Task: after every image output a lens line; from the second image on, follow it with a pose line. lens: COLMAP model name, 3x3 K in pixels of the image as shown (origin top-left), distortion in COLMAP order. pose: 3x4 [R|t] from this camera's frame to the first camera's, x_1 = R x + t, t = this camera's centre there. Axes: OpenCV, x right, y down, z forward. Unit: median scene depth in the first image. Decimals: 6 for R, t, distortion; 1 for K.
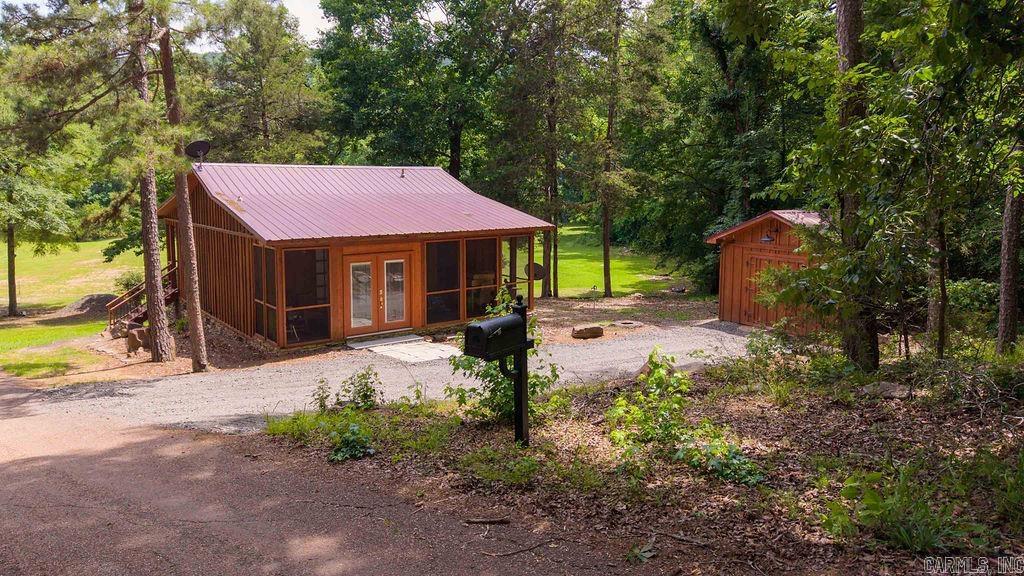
lens RADIAL K [[713.6, 0, 508.0], [0, 713.6, 243.9], [0, 0, 1]] dist [0.028999, 0.001237]
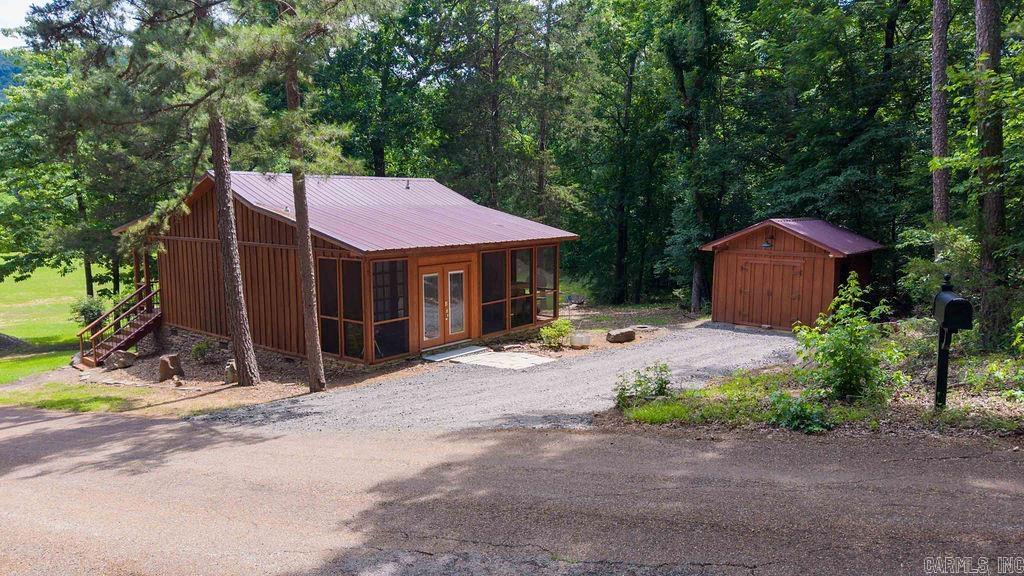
lens RADIAL K [[713.6, 0, 512.0], [0, 713.6, 289.2], [0, 0, 1]] dist [0.028999, 0.001237]
pose [[0.968678, -0.031365, 0.246330, -0.321042], [0.023015, 0.999061, 0.036704, 0.013168], [-0.247250, -0.029885, 0.968491, 0.029500]]
